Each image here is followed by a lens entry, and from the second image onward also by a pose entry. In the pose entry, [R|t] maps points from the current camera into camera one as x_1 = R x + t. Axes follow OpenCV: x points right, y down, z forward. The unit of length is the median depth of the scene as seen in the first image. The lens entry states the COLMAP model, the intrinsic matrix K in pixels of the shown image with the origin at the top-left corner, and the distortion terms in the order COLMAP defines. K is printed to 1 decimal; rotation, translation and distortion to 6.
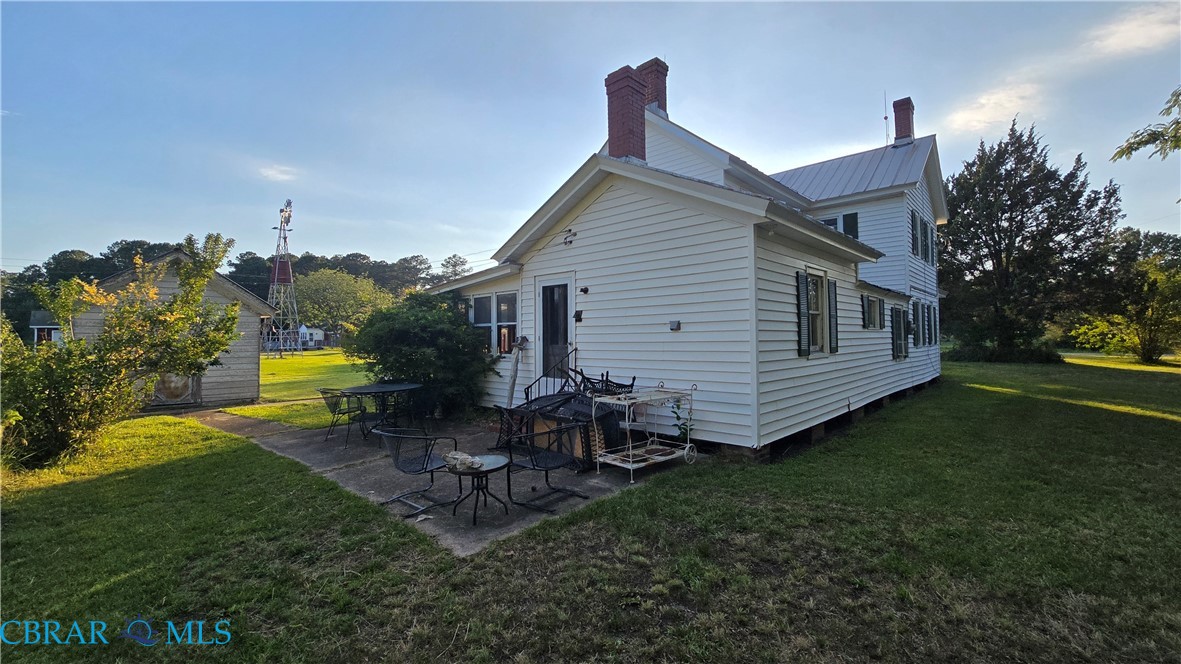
lens RADIAL K [[490.5, 0, 583.1], [0, 490.5, 329.1], [0, 0, 1]] dist [-0.003297, 0.002628]
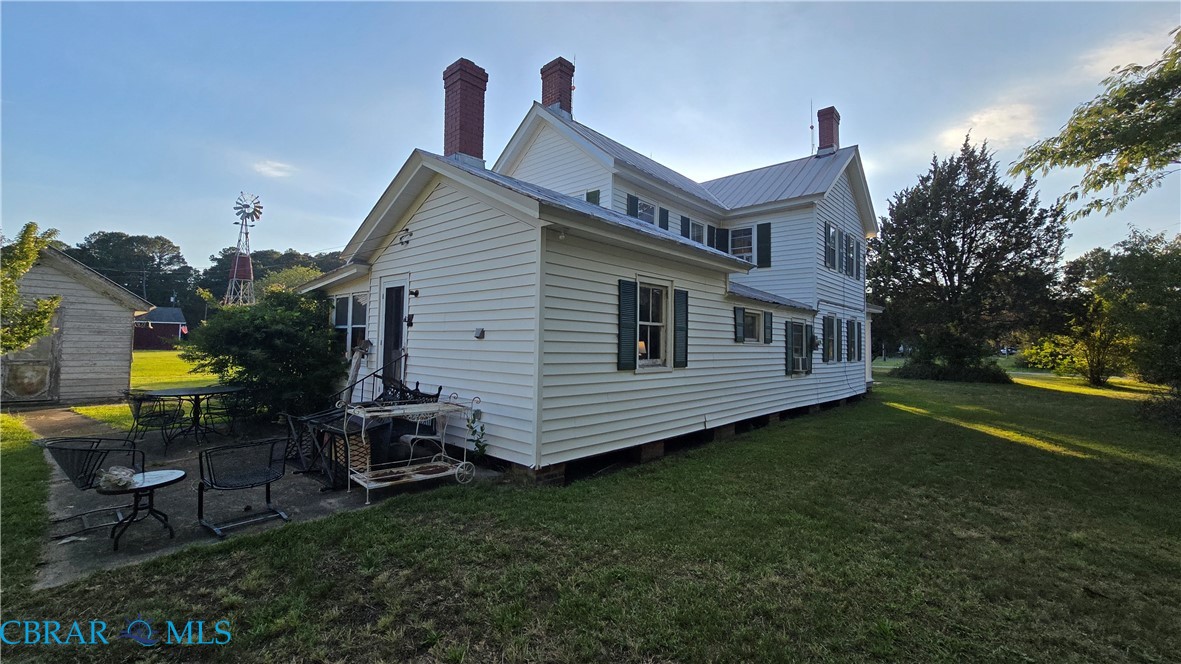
lens RADIAL K [[490.9, 0, 592.0], [0, 490.9, 327.5], [0, 0, 1]] dist [-0.000826, -0.000433]
pose [[0.999581, 0.028582, 0.004618, 0.216705], [-0.028511, 0.999484, -0.014773, -0.005730], [-0.005037, 0.014636, 0.999880, 0.034473]]
